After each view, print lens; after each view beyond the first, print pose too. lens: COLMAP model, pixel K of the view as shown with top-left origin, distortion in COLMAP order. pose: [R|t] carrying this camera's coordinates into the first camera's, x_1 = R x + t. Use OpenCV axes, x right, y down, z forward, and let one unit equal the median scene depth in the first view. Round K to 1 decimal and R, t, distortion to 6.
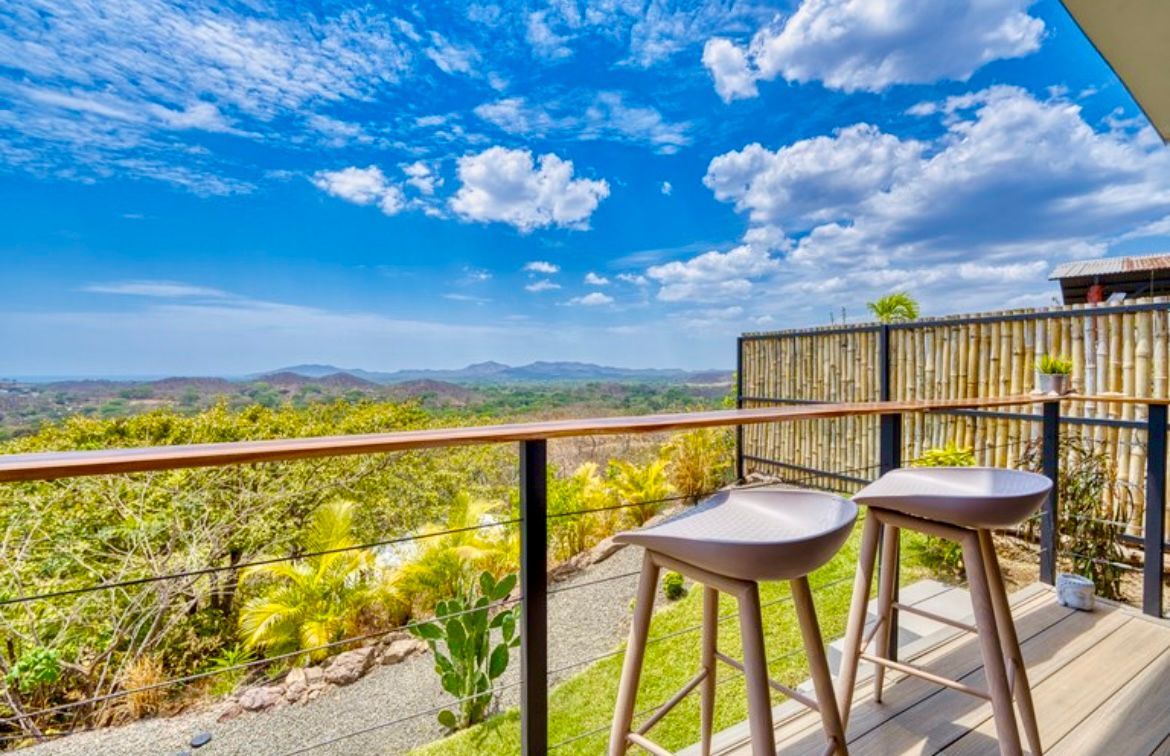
lens RADIAL K [[478.7, 0, 585.0], [0, 478.7, 378.0], [0, 0, 1]] dist [-0.001605, -0.000061]
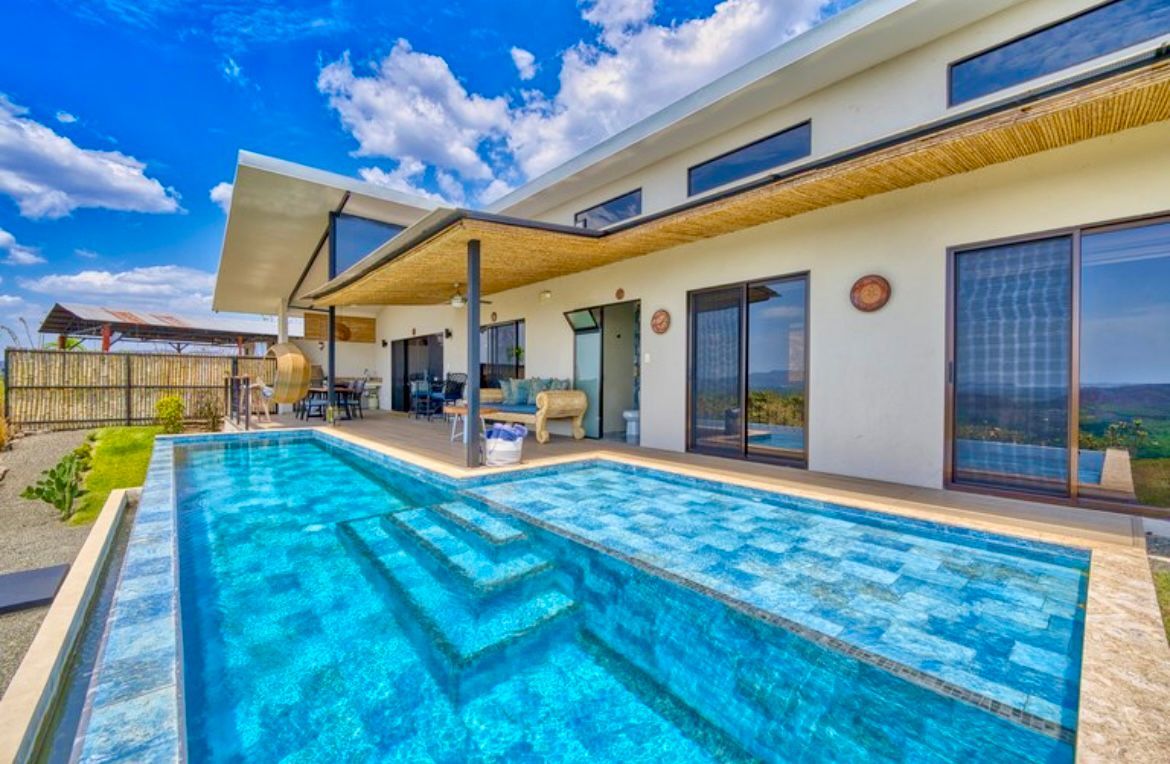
lens RADIAL K [[484.2, 0, 585.0], [0, 484.2, 382.0], [0, 0, 1]] dist [-0.001207, -0.000510]
pose [[-0.232394, -0.008062, 0.972588, -1.980277], [0.006331, 0.999932, 0.009801, 0.023851], [-0.972601, 0.008435, -0.232327, -0.606730]]
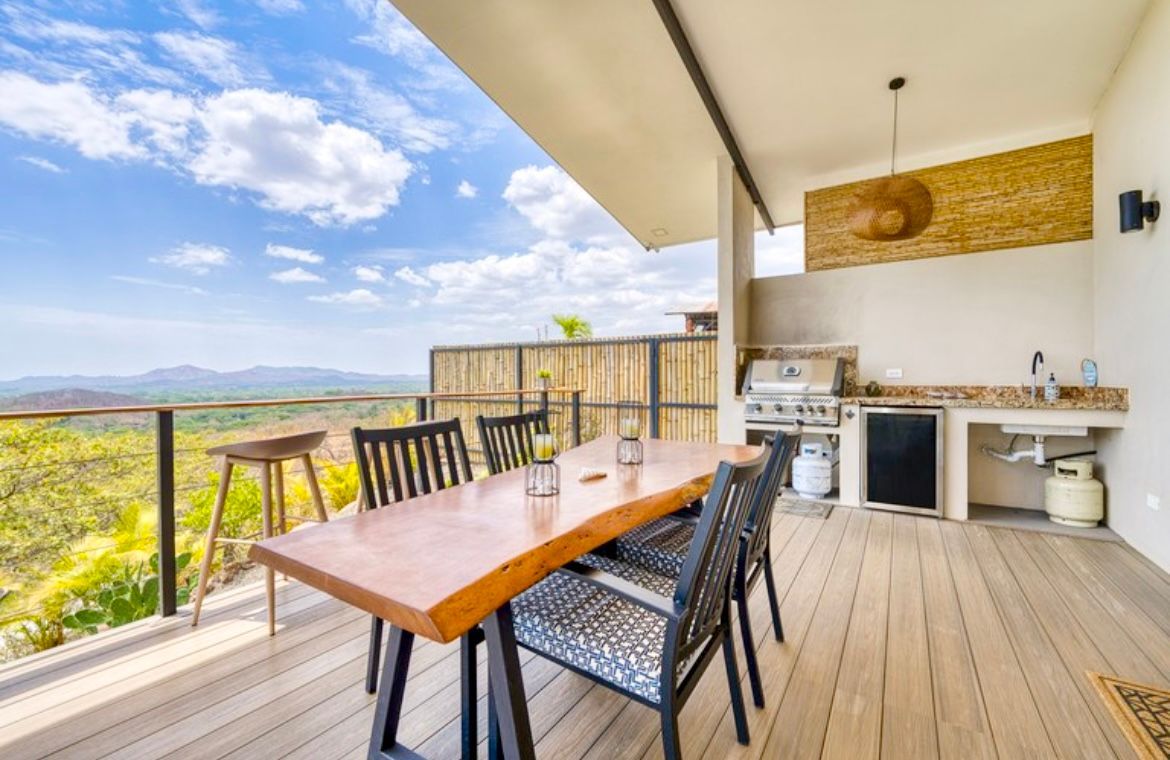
lens RADIAL K [[484.2, 0, 585.0], [0, 484.2, 380.0], [0, 0, 1]] dist [-0.001207, -0.000510]
pose [[0.880666, -0.007156, 0.473684, 0.097429], [0.010624, 0.999933, -0.004646, 0.003680], [-0.473618, 0.009124, 0.880683, -0.331988]]
